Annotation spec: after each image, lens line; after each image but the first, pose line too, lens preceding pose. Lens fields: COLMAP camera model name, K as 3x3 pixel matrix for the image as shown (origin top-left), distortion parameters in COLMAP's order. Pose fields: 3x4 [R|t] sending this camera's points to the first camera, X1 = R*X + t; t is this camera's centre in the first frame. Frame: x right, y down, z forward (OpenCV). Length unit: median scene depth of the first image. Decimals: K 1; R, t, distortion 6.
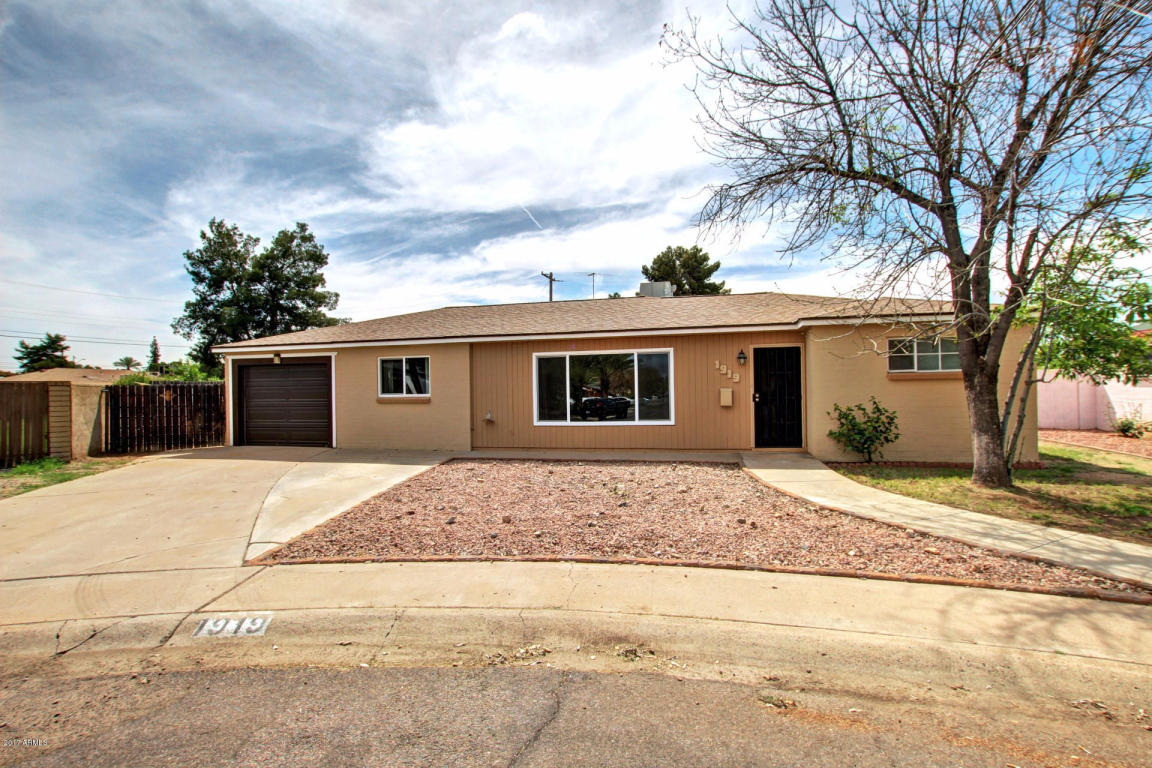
lens RADIAL K [[562.0, 0, 578.4], [0, 562.0, 384.7], [0, 0, 1]] dist [-0.018287, 0.000558]
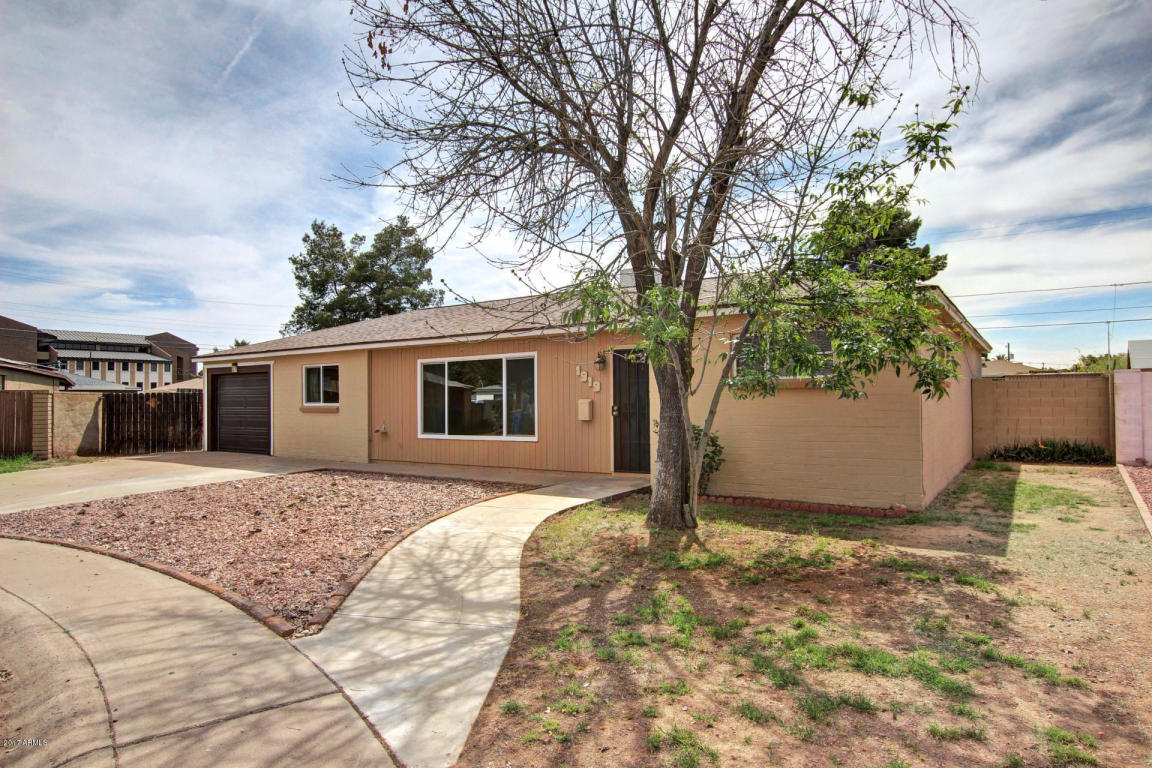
lens RADIAL K [[723.2, 0, 576.0], [0, 723.2, 384.0], [0, 0, 1]] dist [-0.014817, -0.001055]
pose [[0.930161, -0.001829, -0.367148, 0.546599], [-0.001509, 0.999960, -0.008805, -0.005973], [0.367149, 0.008744, 0.930121, -0.003826]]
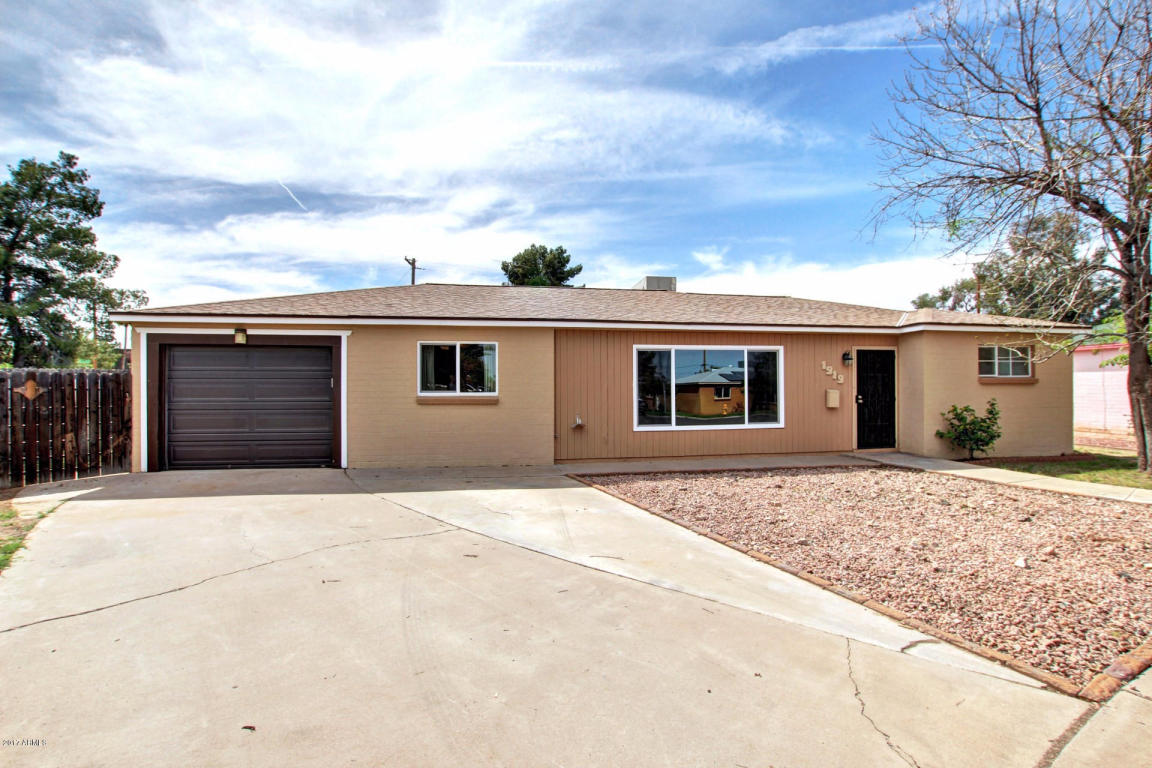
lens RADIAL K [[565.4, 0, 596.5], [0, 565.4, 391.1], [0, 0, 1]] dist [-0.029634, 0.002038]
pose [[0.909779, 0.012229, 0.414914, -0.441036], [-0.013395, 0.999910, -0.000101, 0.012482], [-0.414878, -0.005466, 0.909861, 0.235047]]
